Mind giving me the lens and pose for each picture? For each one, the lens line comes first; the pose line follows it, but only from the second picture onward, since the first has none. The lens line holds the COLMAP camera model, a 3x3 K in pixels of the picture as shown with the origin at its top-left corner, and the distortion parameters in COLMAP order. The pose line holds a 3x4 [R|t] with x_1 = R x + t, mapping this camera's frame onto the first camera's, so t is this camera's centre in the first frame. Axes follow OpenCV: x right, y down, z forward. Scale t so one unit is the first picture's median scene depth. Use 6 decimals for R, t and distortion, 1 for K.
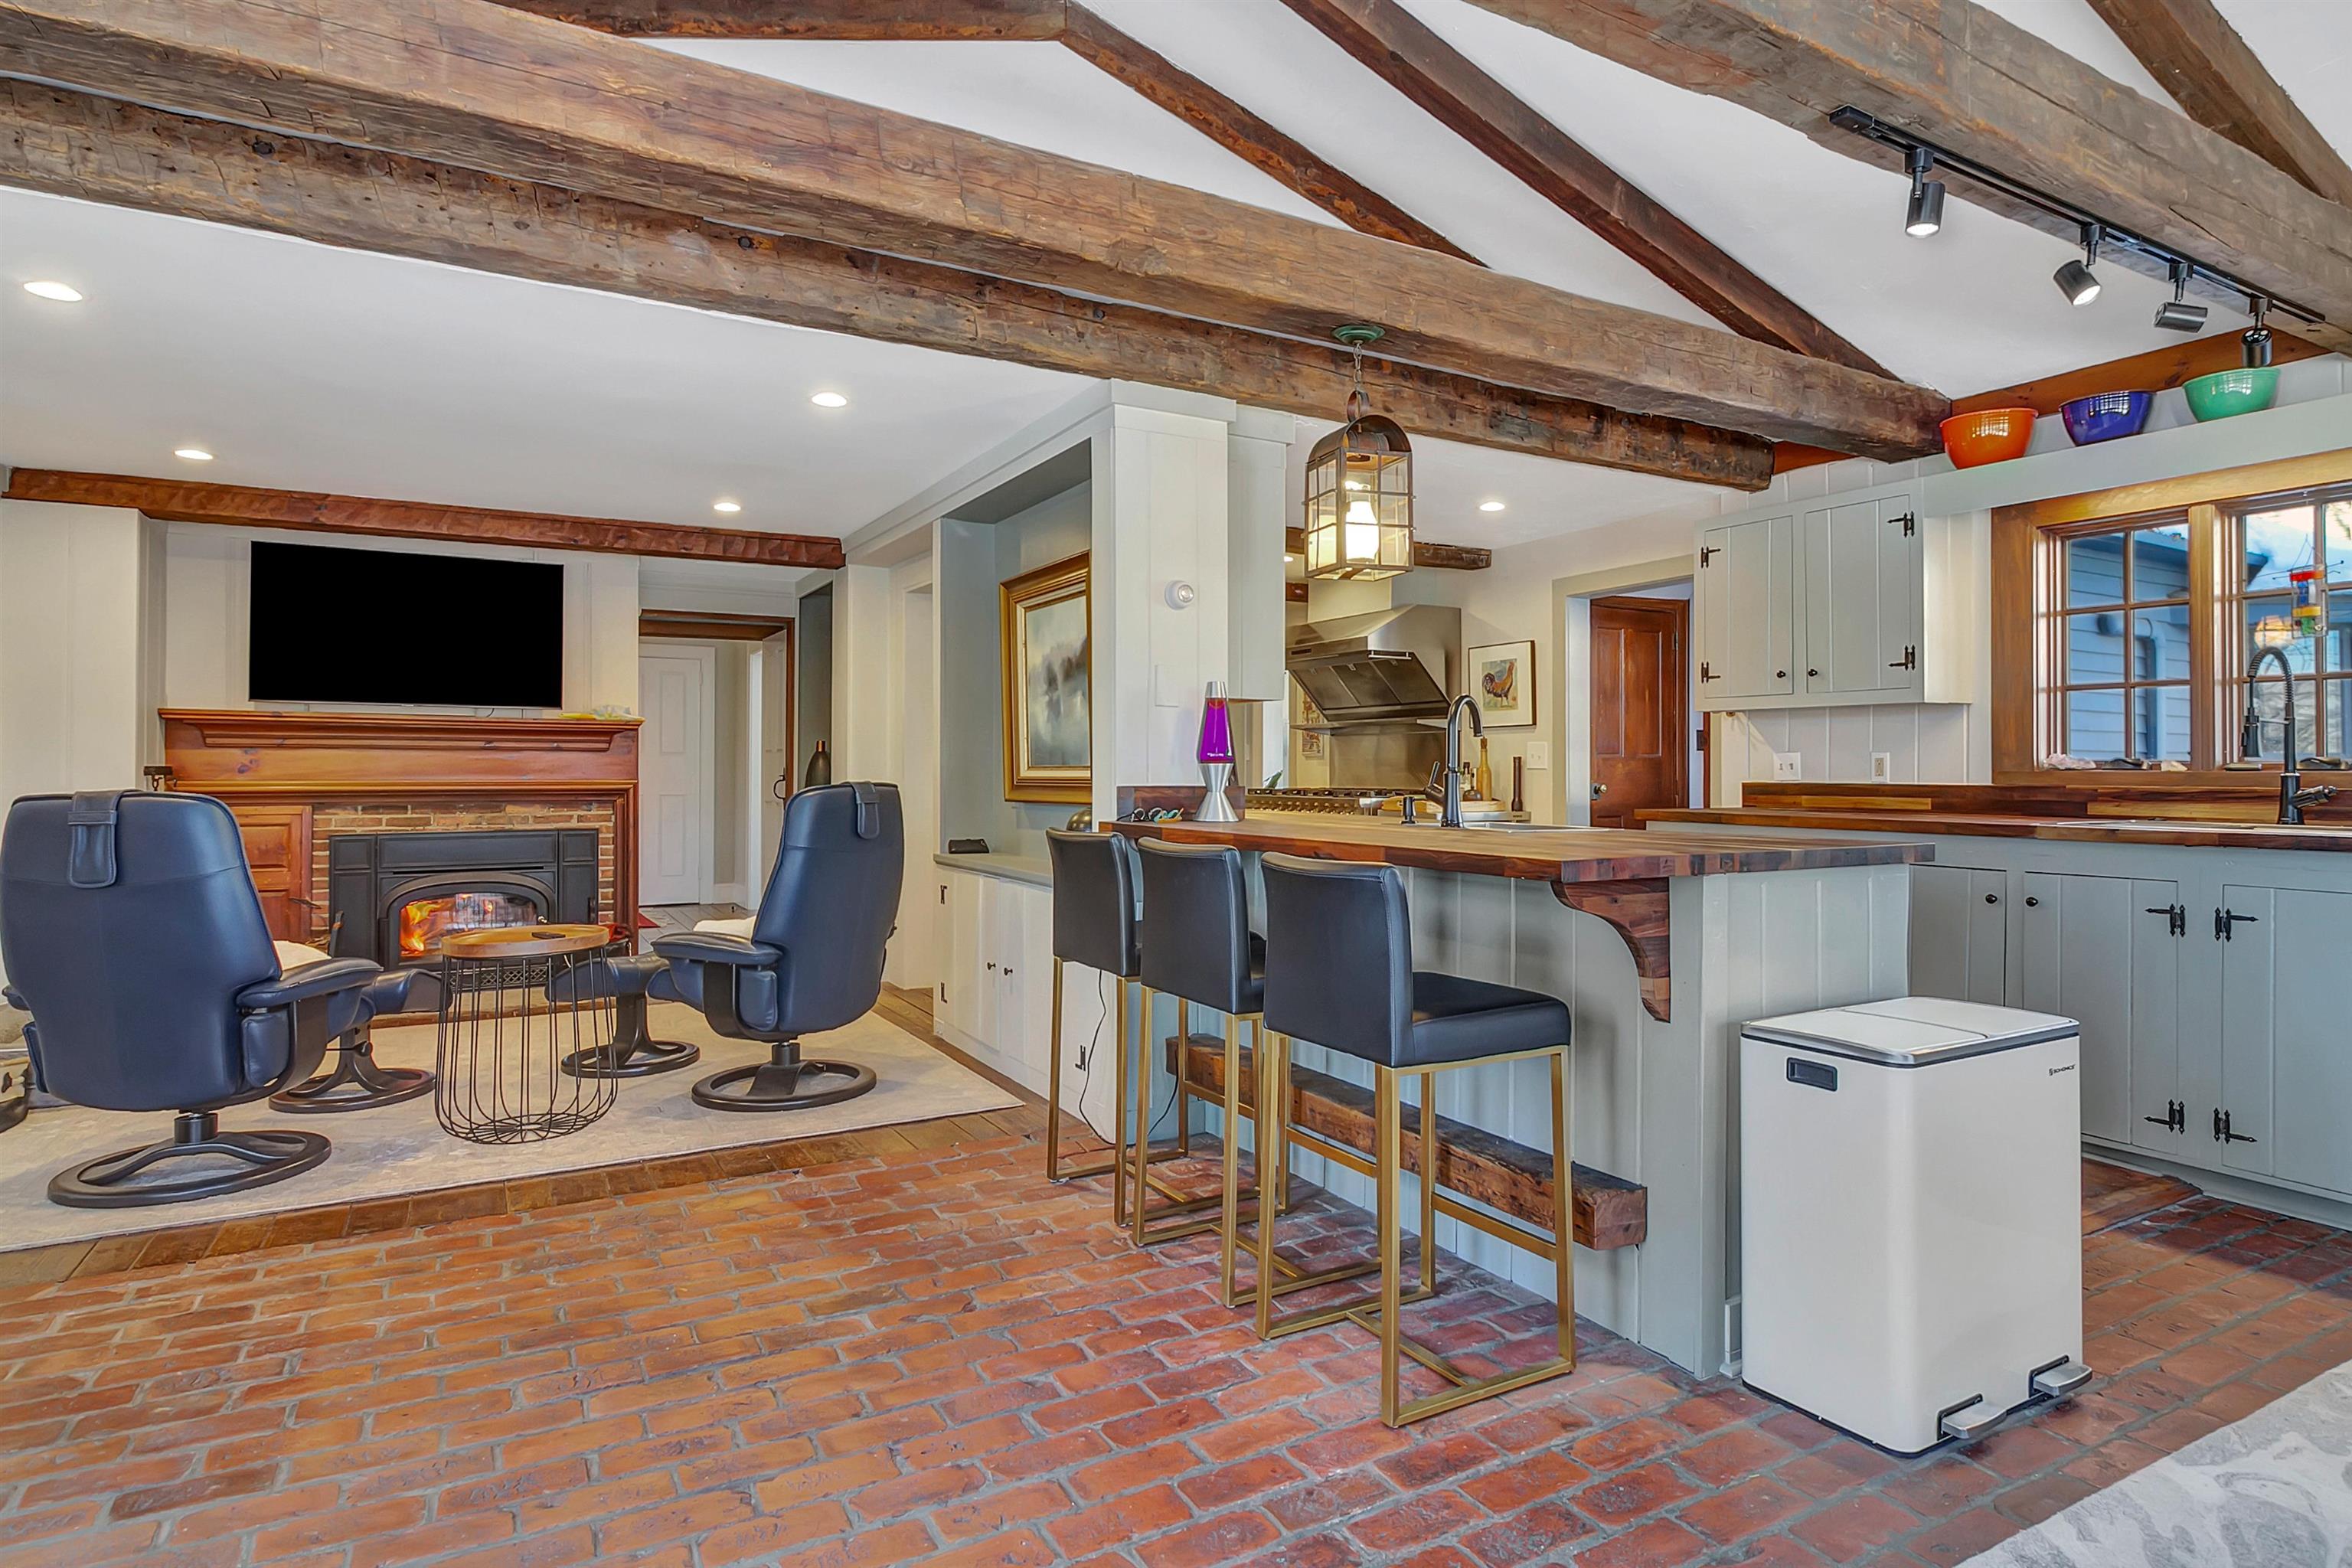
lens RADIAL K [[1267.6, 0, 1189.9], [0, 1267.6, 769.5], [0, 0, 1]] dist [0.002749, 0.001076]
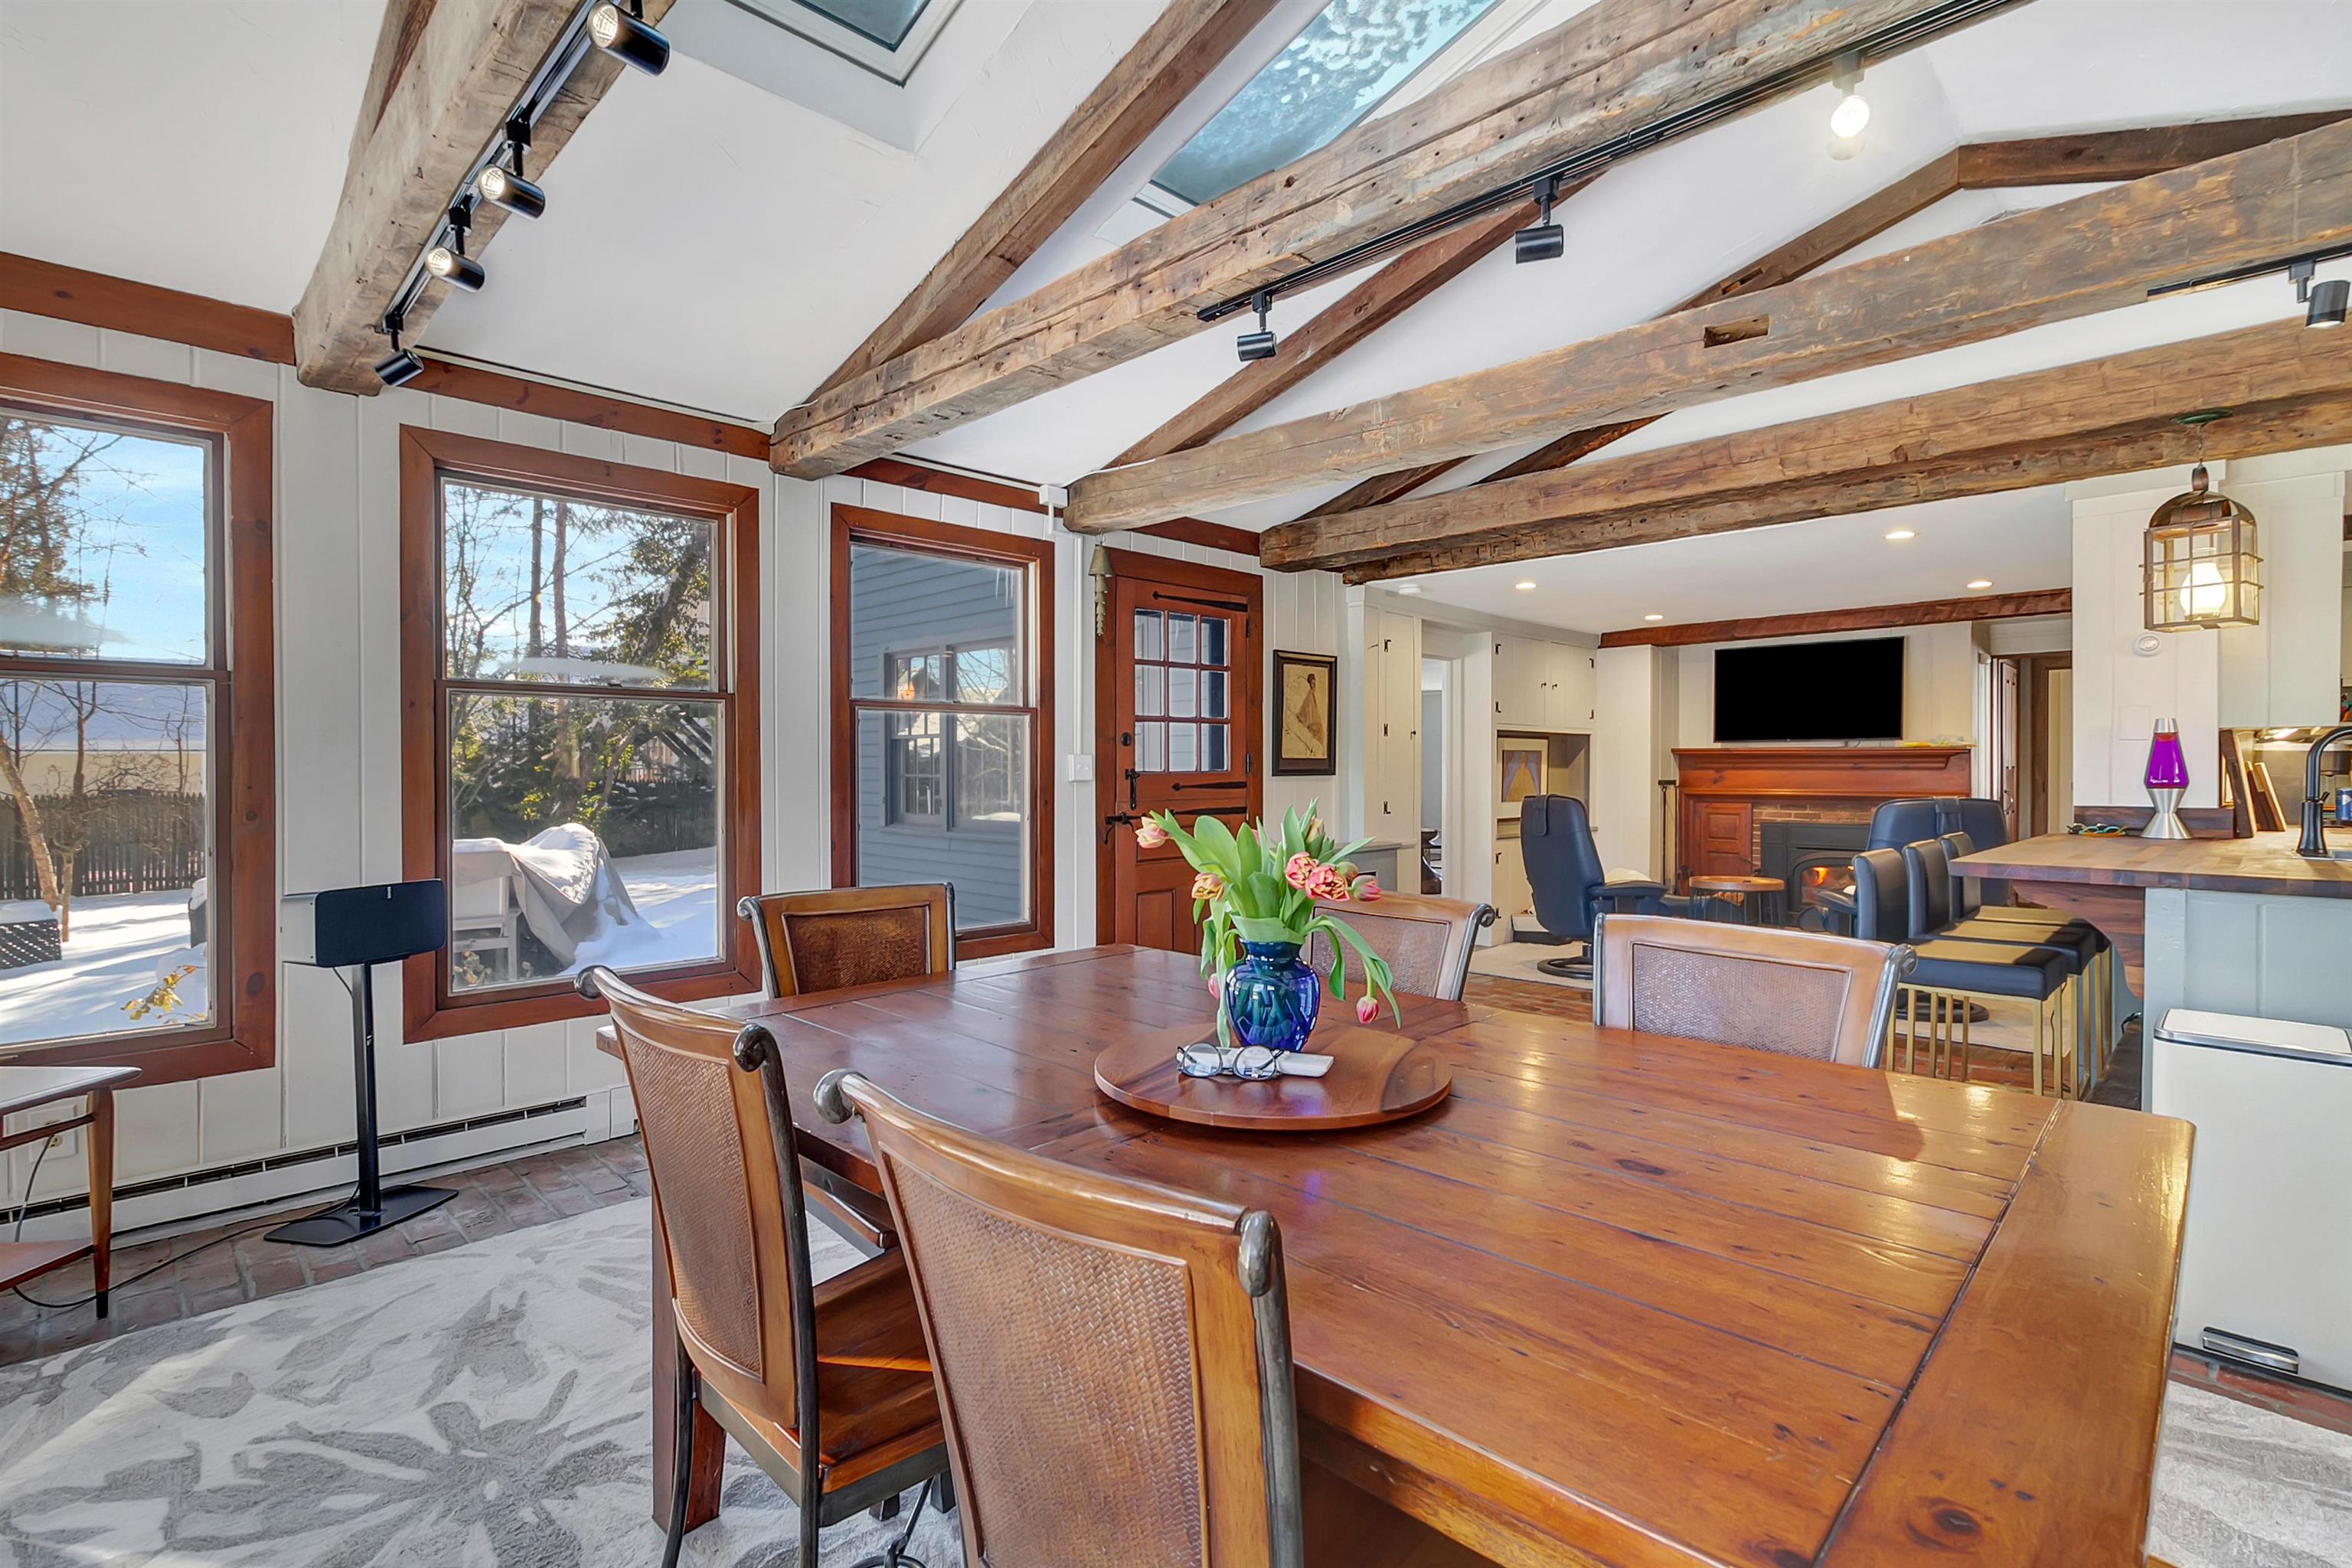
lens RADIAL K [[1125.9, 0, 1172.2], [0, 1125.9, 777.6], [0, 0, 1]] dist [0.005158, 0.000854]
pose [[0.246944, 0.005977, -0.969011, 0.628038], [-0.000076, 0.999981, 0.006149, -0.016668], [0.969030, -0.001445, 0.246940, -0.107571]]
